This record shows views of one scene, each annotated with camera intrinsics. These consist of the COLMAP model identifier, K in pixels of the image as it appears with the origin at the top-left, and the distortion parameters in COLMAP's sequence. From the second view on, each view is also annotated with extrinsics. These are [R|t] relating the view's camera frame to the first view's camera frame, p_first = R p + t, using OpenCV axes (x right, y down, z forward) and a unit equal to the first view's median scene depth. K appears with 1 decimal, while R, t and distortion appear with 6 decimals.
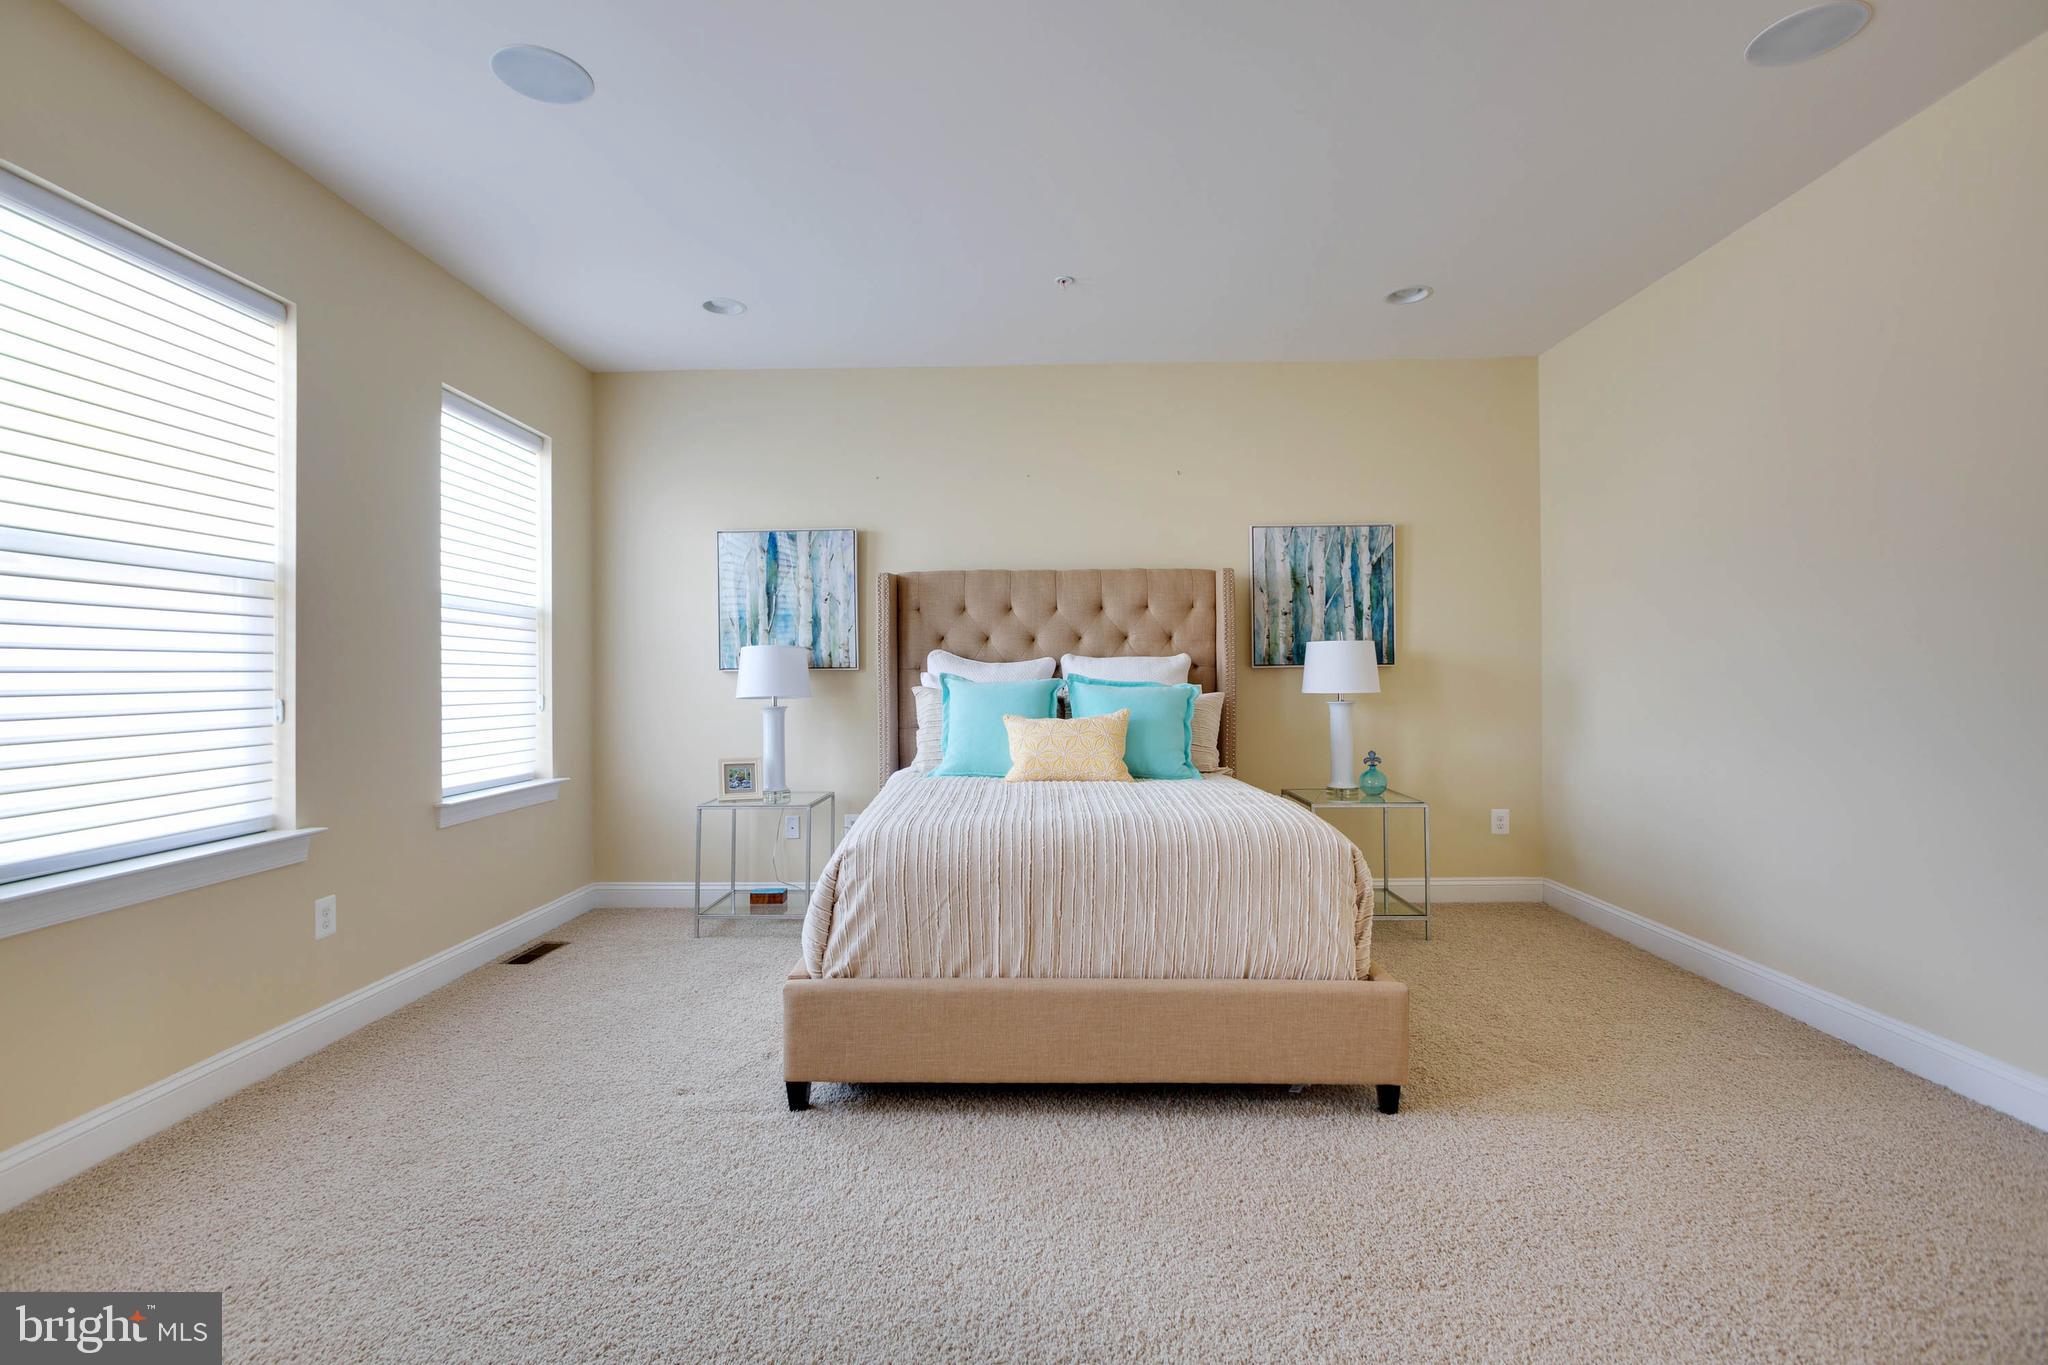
lens RADIAL K [[969.7, 0, 1021.3], [0, 969.7, 665.7], [0, 0, 1]] dist [-0.007507, 0.007068]
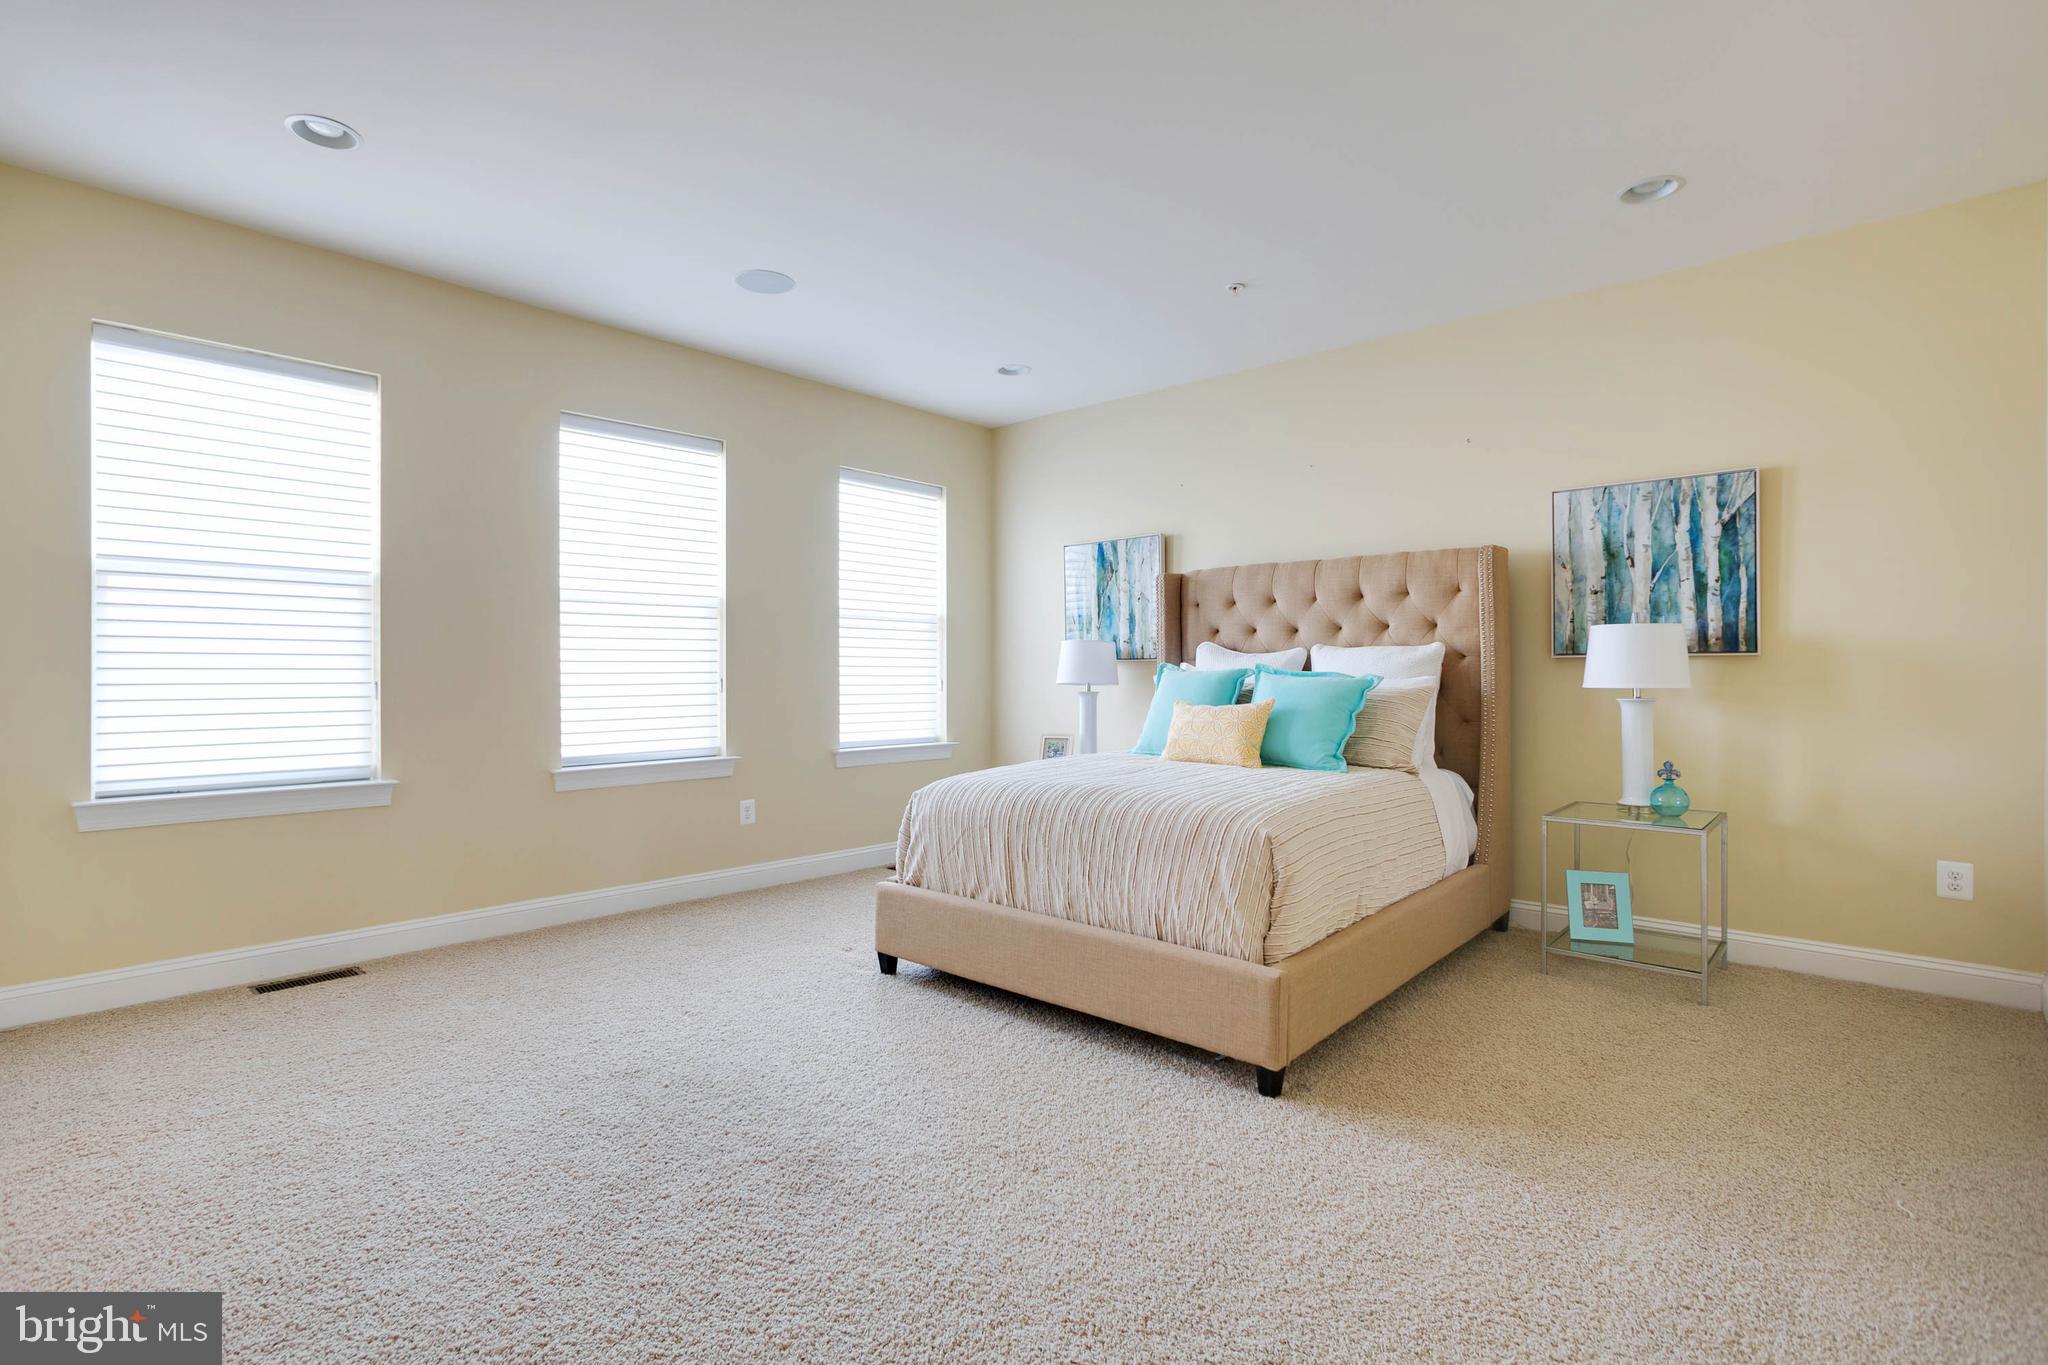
lens RADIAL K [[969.7, 0, 967.5], [0, 969.7, 672.8], [0, 0, 1]] dist [-0.007507, 0.007068]
pose [[0.745598, 0.007056, -0.666359, 0.429746], [0.003119, 0.999896, 0.014078, 0.001864], [0.666389, -0.012574, 0.745498, 0.020818]]
